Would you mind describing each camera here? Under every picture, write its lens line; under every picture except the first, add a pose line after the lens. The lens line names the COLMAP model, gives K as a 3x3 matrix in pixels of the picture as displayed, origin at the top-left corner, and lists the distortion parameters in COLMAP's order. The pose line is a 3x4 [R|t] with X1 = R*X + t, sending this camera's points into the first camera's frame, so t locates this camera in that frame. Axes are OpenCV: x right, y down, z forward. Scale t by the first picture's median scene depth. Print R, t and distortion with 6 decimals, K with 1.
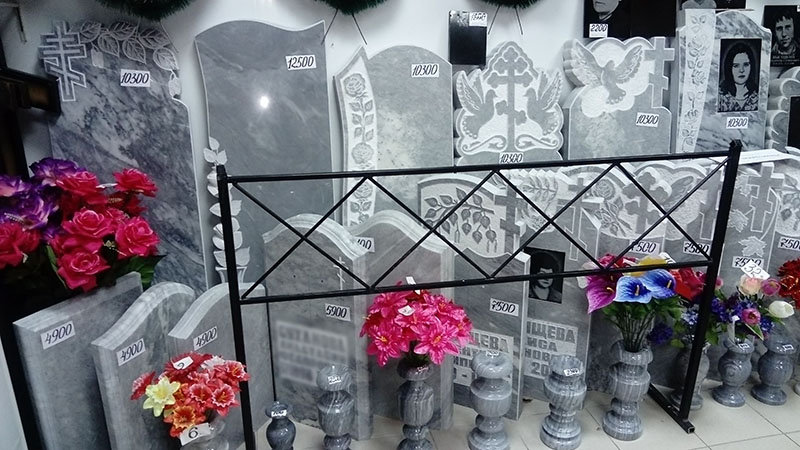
lens RADIAL K [[636.9, 0, 402.5], [0, 636.9, 225.3], [0, 0, 1]] dist [-0.007967, -0.055040]
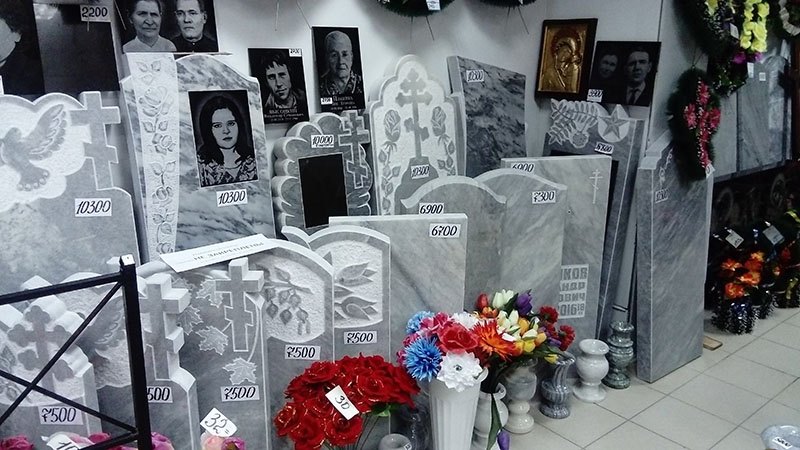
lens RADIAL K [[636.9, 0, 402.7], [0, 636.9, 226.6], [0, 0, 1]] dist [-0.007967, -0.055040]
pose [[0.875633, -0.105267, 0.471365, 0.349886], [0.132554, 0.990862, -0.024956, -0.081465], [-0.464431, 0.084334, 0.881585, 0.220377]]
